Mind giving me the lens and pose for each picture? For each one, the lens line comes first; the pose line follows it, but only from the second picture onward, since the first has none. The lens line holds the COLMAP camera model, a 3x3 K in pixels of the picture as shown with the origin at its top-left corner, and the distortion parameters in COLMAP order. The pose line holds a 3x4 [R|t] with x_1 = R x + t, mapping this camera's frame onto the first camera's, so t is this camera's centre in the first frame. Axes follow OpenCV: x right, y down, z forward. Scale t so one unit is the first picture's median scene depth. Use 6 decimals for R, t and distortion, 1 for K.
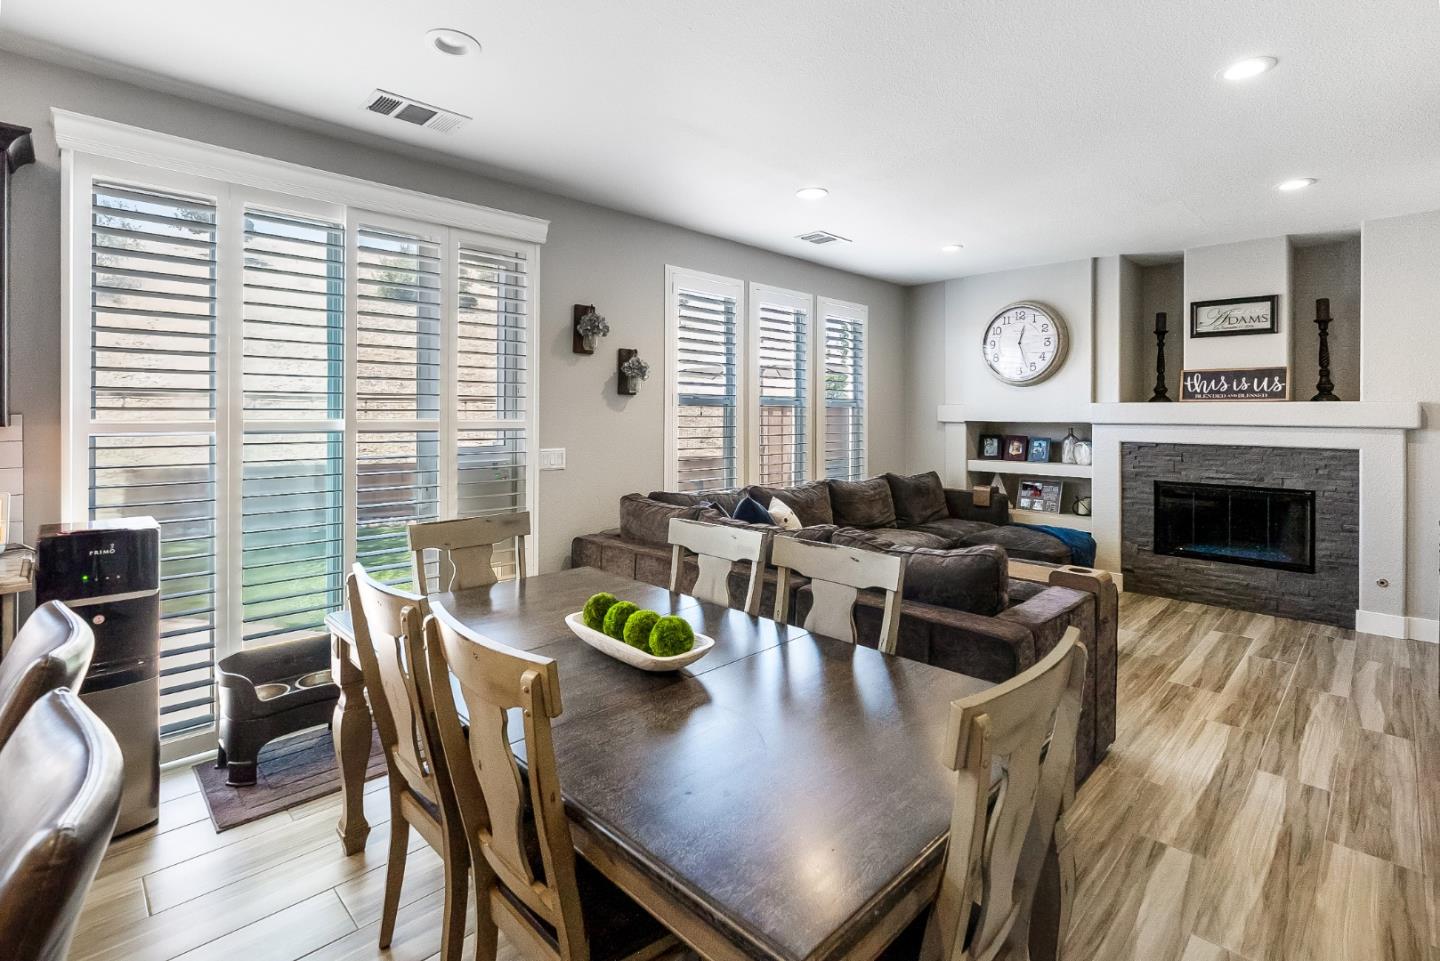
lens RADIAL K [[680.5, 0, 722.2], [0, 680.5, 425.7], [0, 0, 1]] dist [-0.019704, 0.000109]
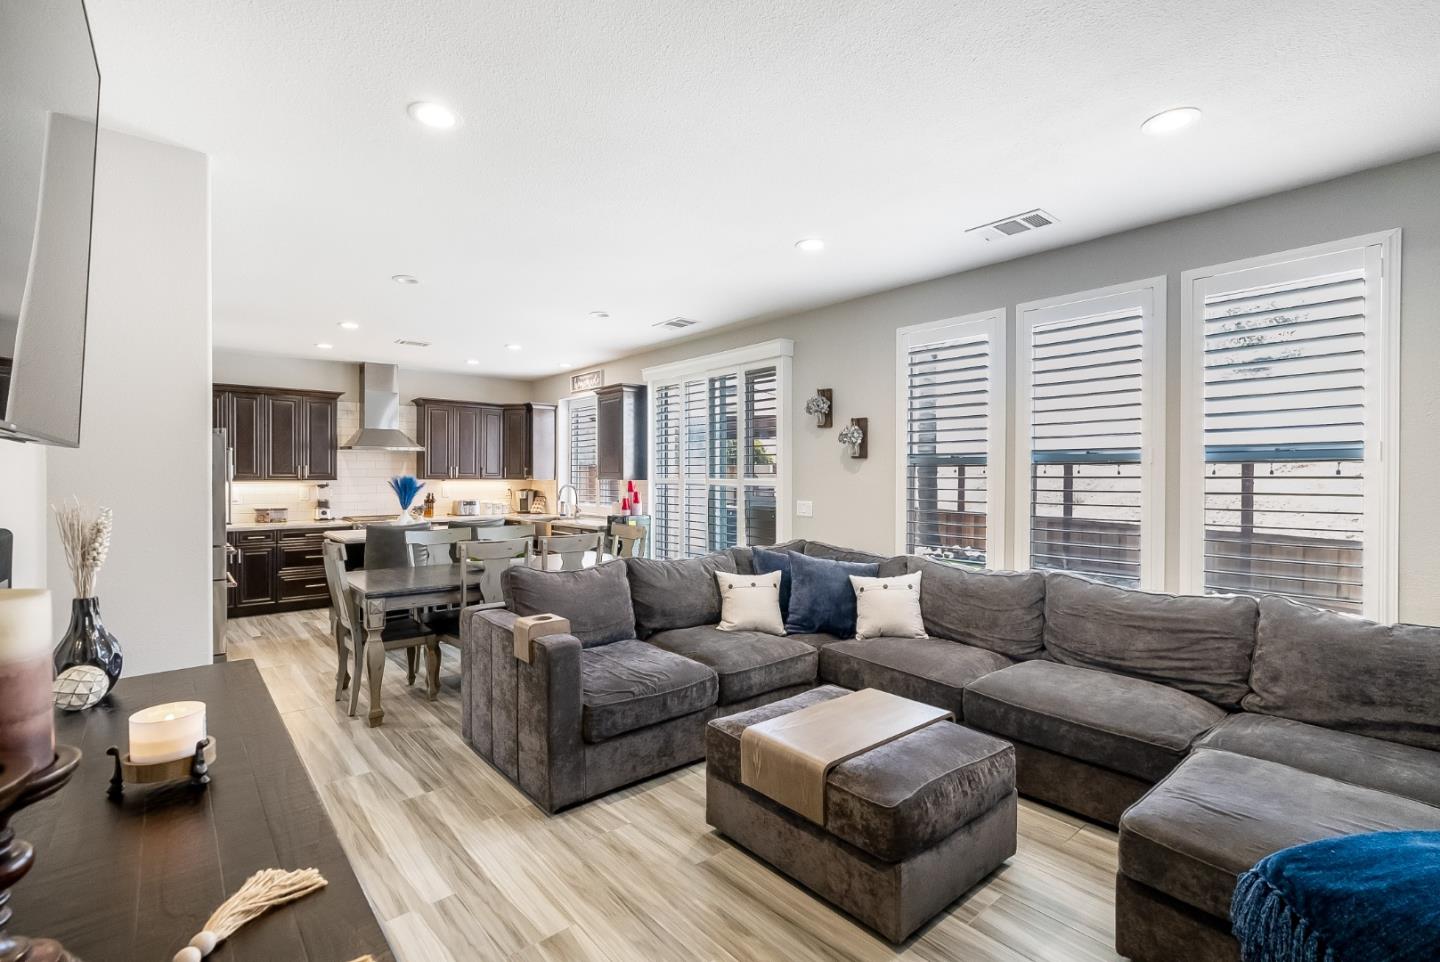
lens RADIAL K [[662.9, 0, 720.0], [0, 662.9, 481.0], [0, 0, 1]] dist [-0.002620, -0.000029]
pose [[-0.085648, 0.011850, -0.996255, 0.834476], [-0.004485, 0.999915, 0.012280, -0.016576], [0.996315, 0.005520, -0.085588, 0.727612]]
